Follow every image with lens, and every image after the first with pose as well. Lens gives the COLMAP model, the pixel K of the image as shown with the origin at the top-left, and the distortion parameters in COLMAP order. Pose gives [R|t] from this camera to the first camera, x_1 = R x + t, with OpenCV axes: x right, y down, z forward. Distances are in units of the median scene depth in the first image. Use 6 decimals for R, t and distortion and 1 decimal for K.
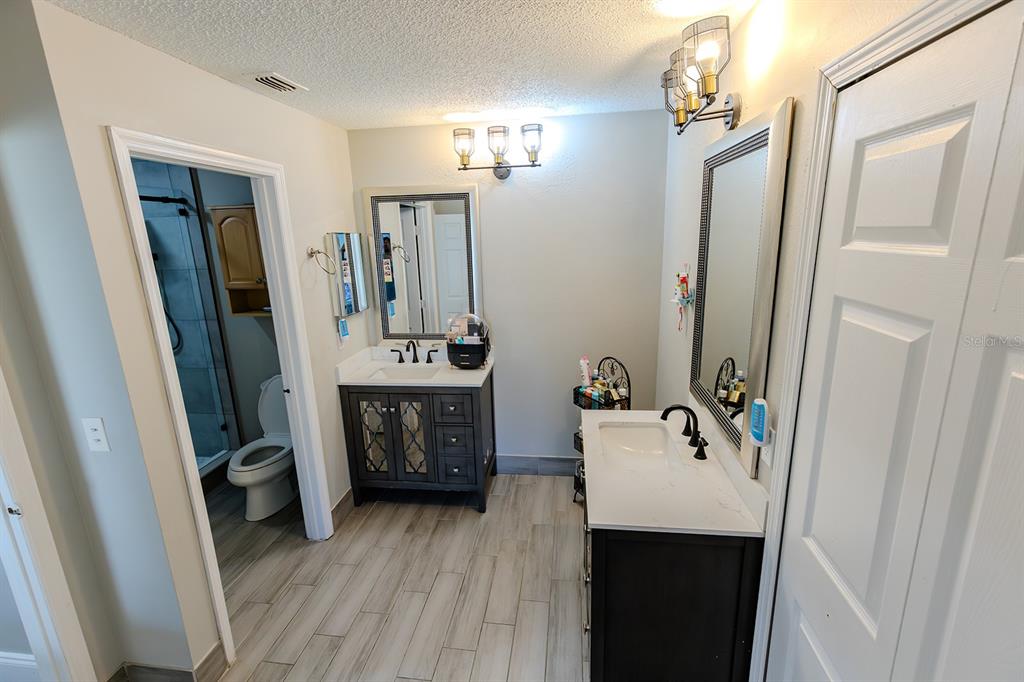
lens RADIAL K [[462.1, 0, 507.4], [0, 462.1, 343.5], [0, 0, 1]] dist [0.004309, -0.000513]
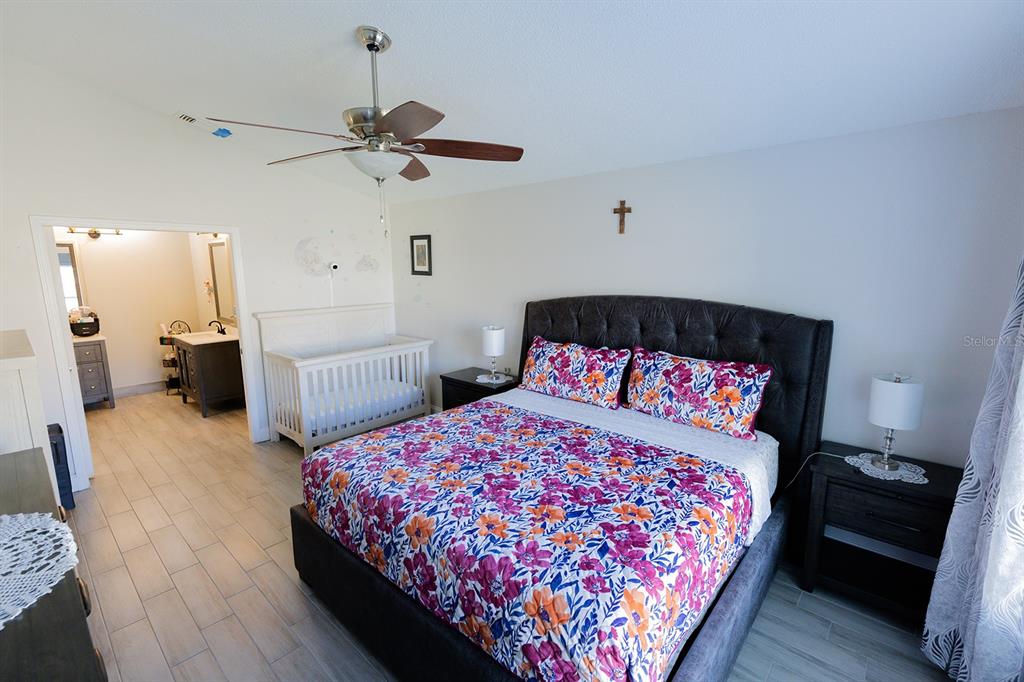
lens RADIAL K [[462.1, 0, 508.9], [0, 462.1, 347.3], [0, 0, 1]] dist [0.004309, -0.000513]
pose [[0.572108, -0.115857, 0.811954, -0.685769], [0.184242, 0.982826, 0.010421, 0.422562], [-0.799217, 0.143634, 0.583628, -1.558476]]
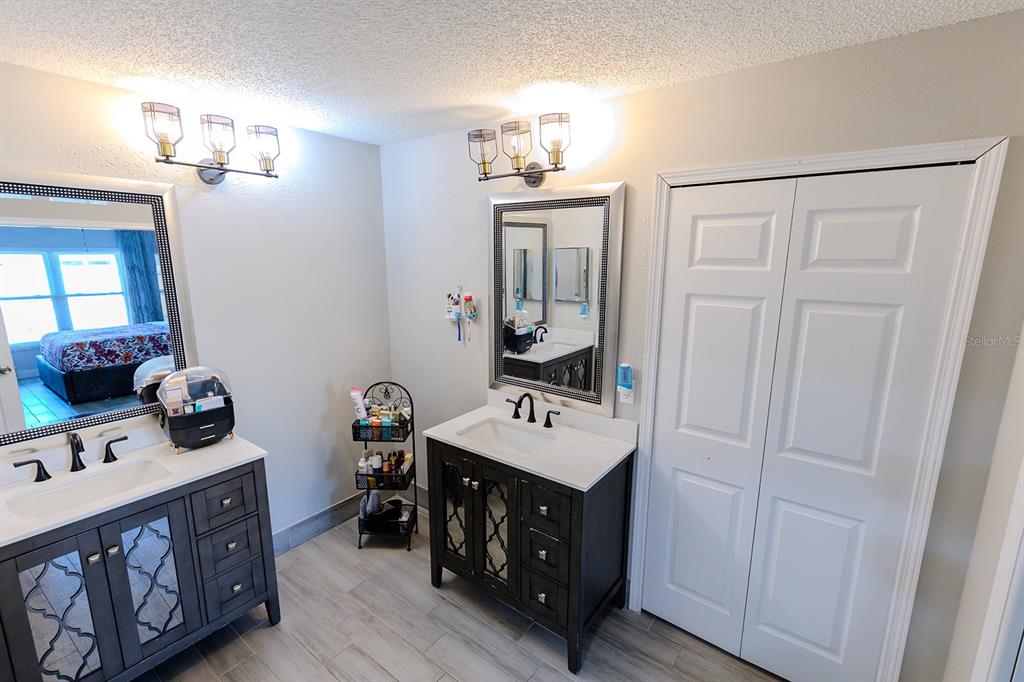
lens RADIAL K [[462.1, 0, 511.1], [0, 462.1, 344.5], [0, 0, 1]] dist [0.004309, -0.000513]
pose [[0.483839, -0.140079, 0.863874, -0.480991], [0.189153, 0.980513, 0.053052, -0.048464], [-0.854471, 0.137736, 0.500907, 0.249039]]
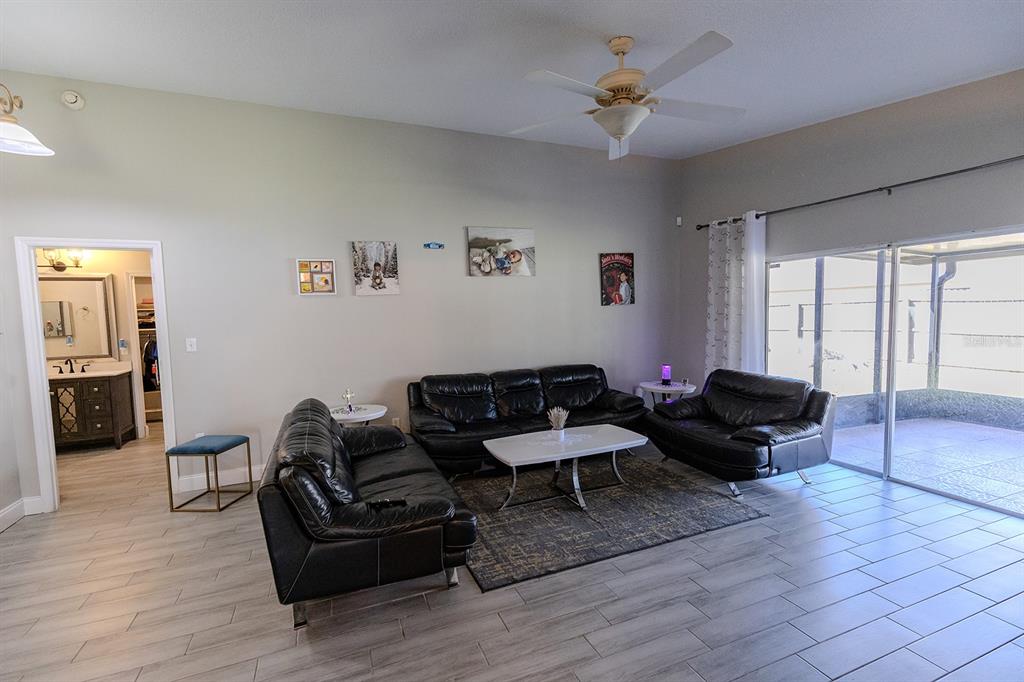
lens RADIAL K [[462.1, 0, 515.6], [0, 462.1, 343.5], [0, 0, 1]] dist [0.004309, -0.000513]
pose [[-0.511520, -0.002863, 0.859266, -2.361493], [0.252112, 0.955484, 0.153266, 0.200941], [-0.821454, 0.295030, -0.488028, 0.054136]]
